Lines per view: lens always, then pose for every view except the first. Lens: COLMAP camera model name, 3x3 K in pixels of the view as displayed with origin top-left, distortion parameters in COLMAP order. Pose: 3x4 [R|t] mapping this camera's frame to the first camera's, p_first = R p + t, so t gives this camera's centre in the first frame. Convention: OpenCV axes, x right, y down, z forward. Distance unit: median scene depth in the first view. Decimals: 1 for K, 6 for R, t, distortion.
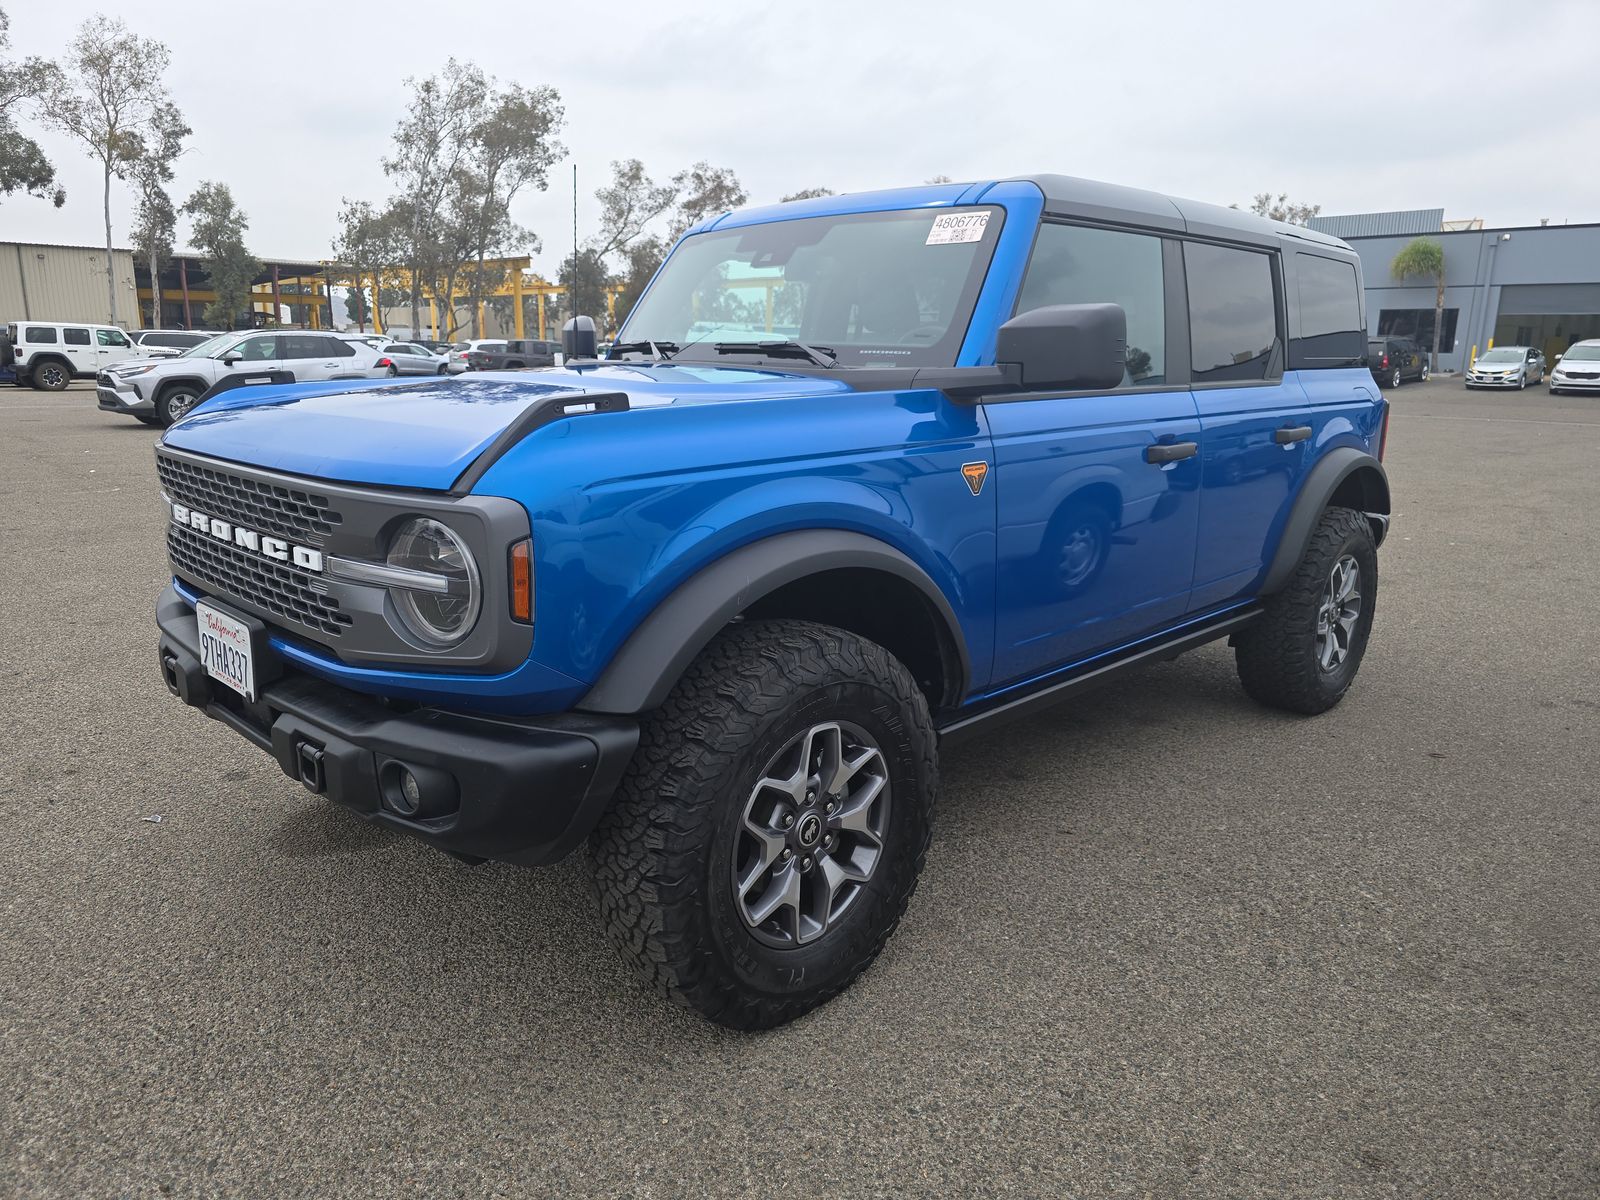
lens RADIAL K [[1119.4, 0, 792.9], [0, 1119.4, 594.7], [0, 0, 1]] dist [0.009513, -0.007538]
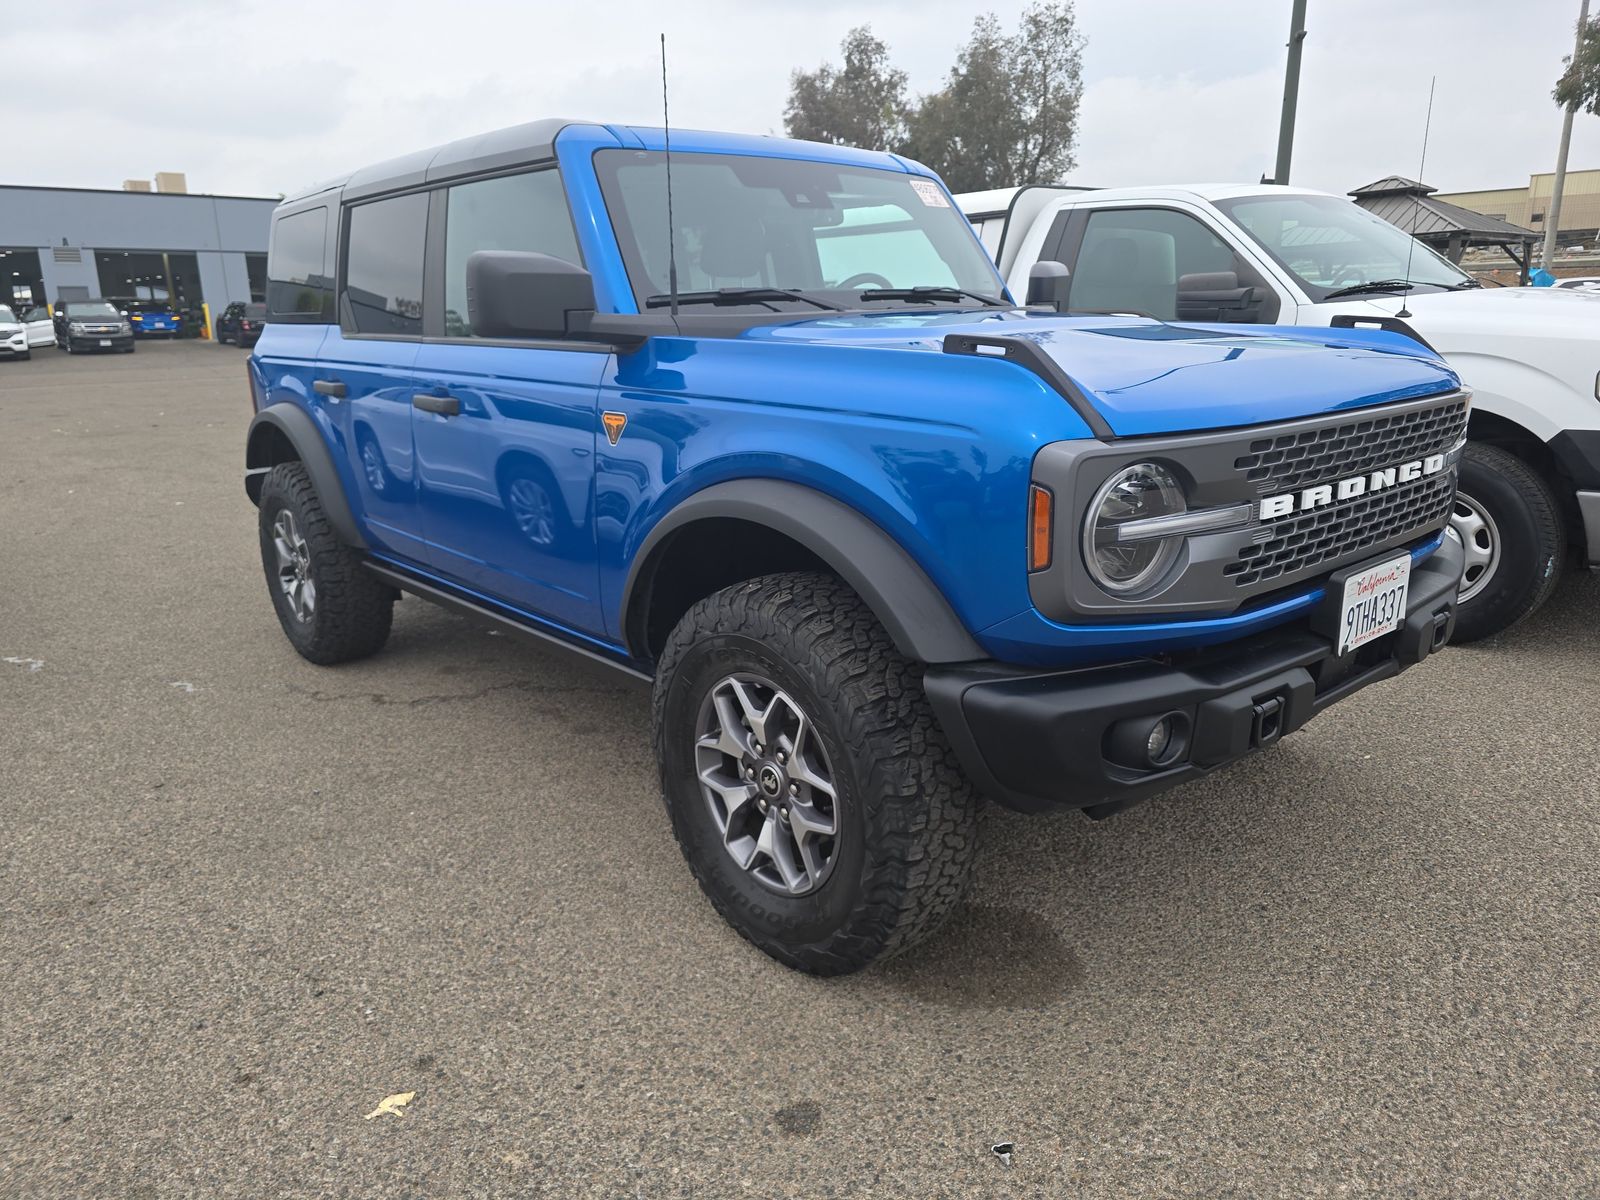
lens RADIAL K [[1113.6, 0, 836.6], [0, 1113.6, 625.6], [0, 0, 1]] dist [0.001832, -0.001645]
pose [[0.017284, -0.285862, 0.958115, -1.075655], [0.230752, 0.933530, 0.274364, -0.227243], [-0.972859, 0.216345, 0.082098, 1.022075]]
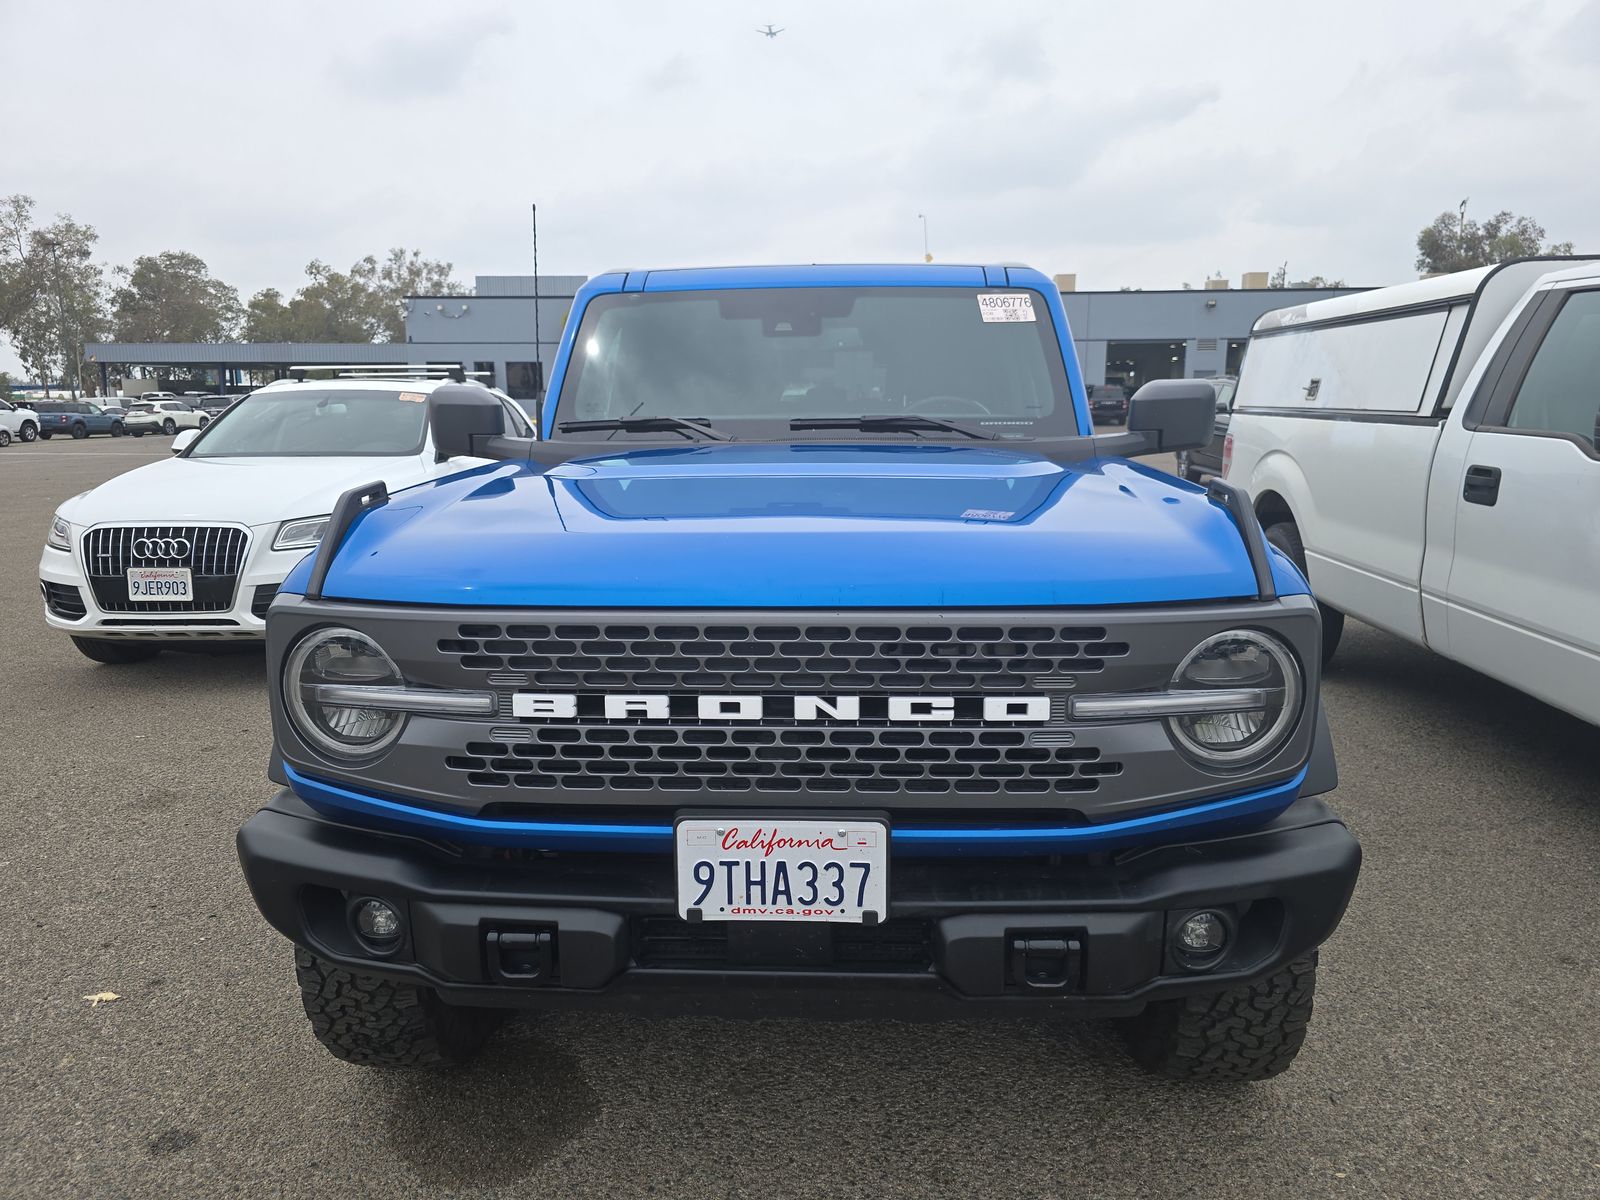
lens RADIAL K [[1119.4, 0, 792.9], [0, 1119.4, 594.7], [0, 0, 1]] dist [0.009513, -0.007538]
pose [[0.726239, -0.136403, 0.673774, -0.715329], [0.163293, 0.986294, 0.023663, -0.105332], [-0.667767, 0.092838, 0.738558, 0.339018]]
